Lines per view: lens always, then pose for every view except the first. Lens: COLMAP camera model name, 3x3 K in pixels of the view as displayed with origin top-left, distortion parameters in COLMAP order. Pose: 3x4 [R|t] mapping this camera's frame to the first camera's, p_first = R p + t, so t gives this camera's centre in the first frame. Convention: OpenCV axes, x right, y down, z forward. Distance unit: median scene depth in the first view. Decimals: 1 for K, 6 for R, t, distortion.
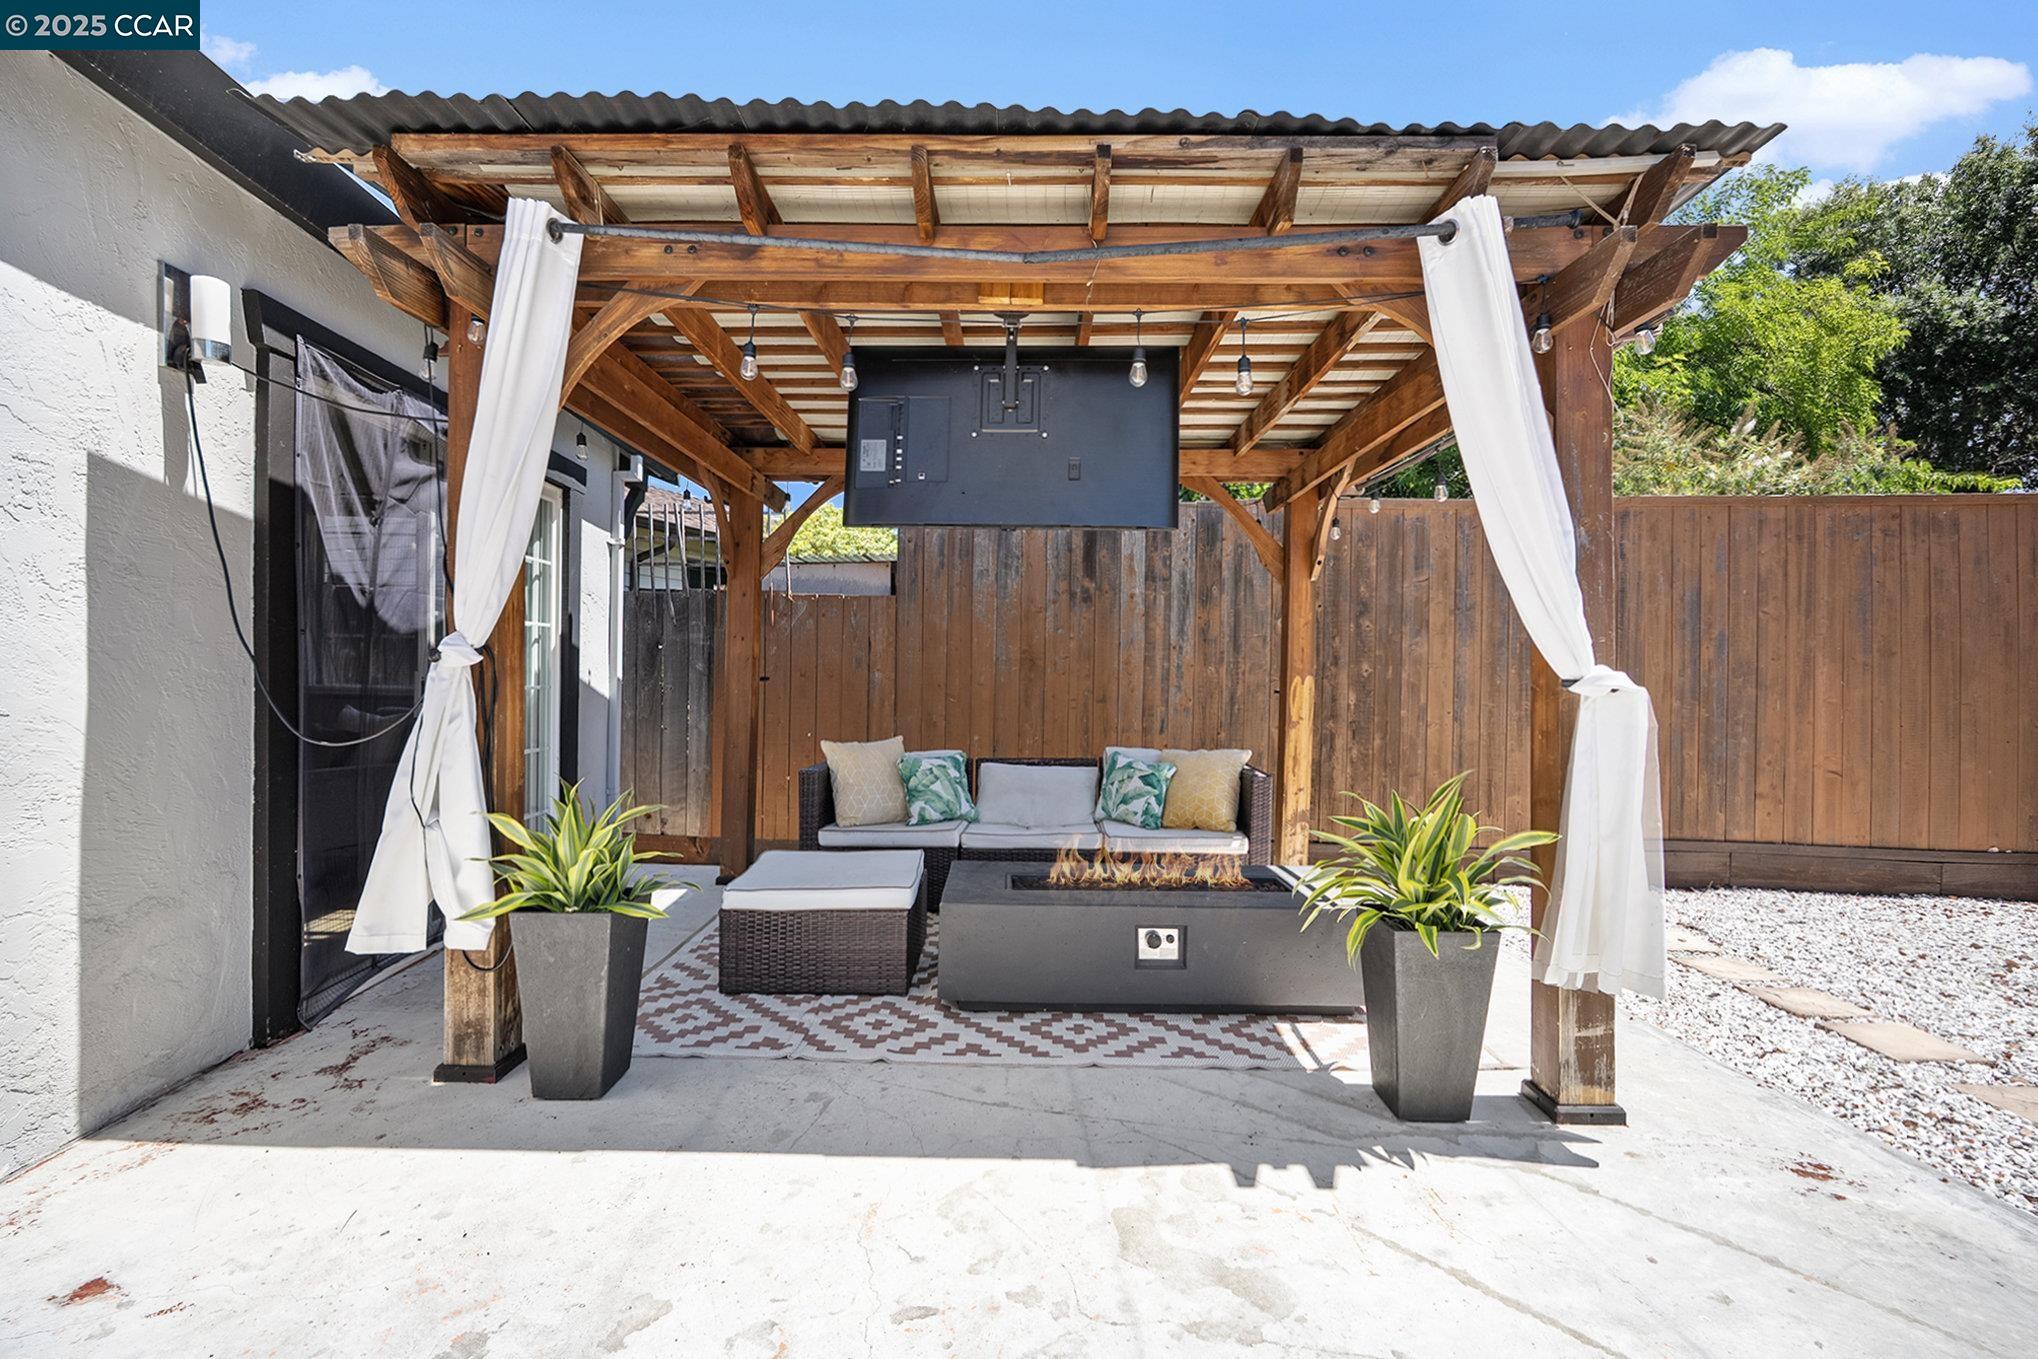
lens RADIAL K [[894.0, 0, 1025.5], [0, 894.0, 685.0], [0, 0, 1]] dist [-0.004999, 0.000368]
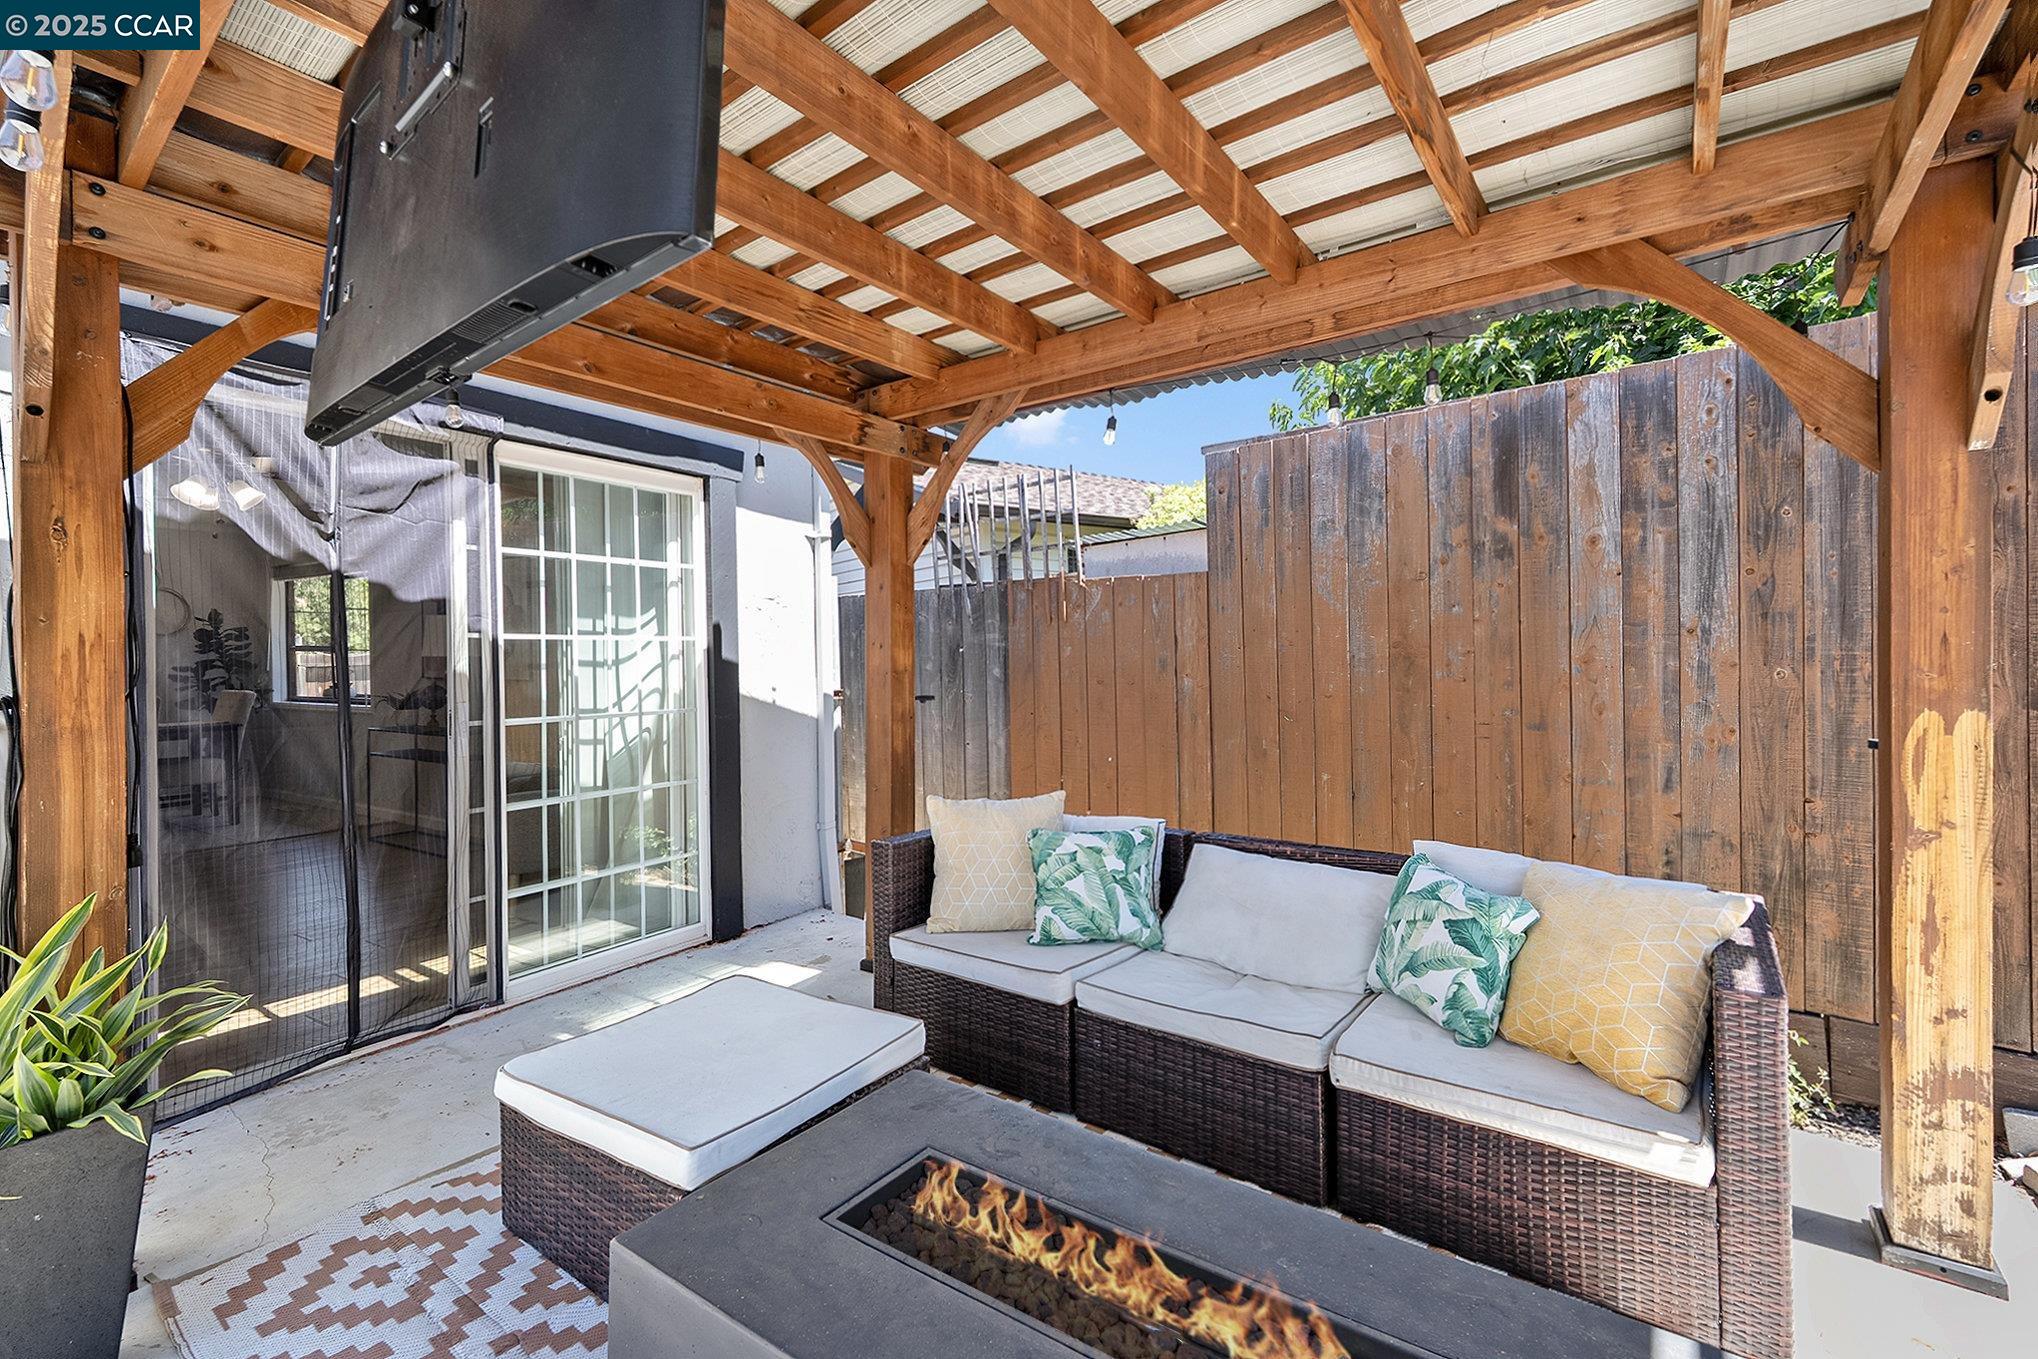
lens RADIAL K [[894.0, 0, 1007.5], [0, 894.0, 661.9], [0, 0, 1]] dist [-0.004999, 0.000368]
pose [[0.800286, -0.013437, -0.599467, 0.159036], [0.008564, 0.999903, -0.010980, -0.021489], [0.599557, 0.003653, 0.800324, 0.341720]]
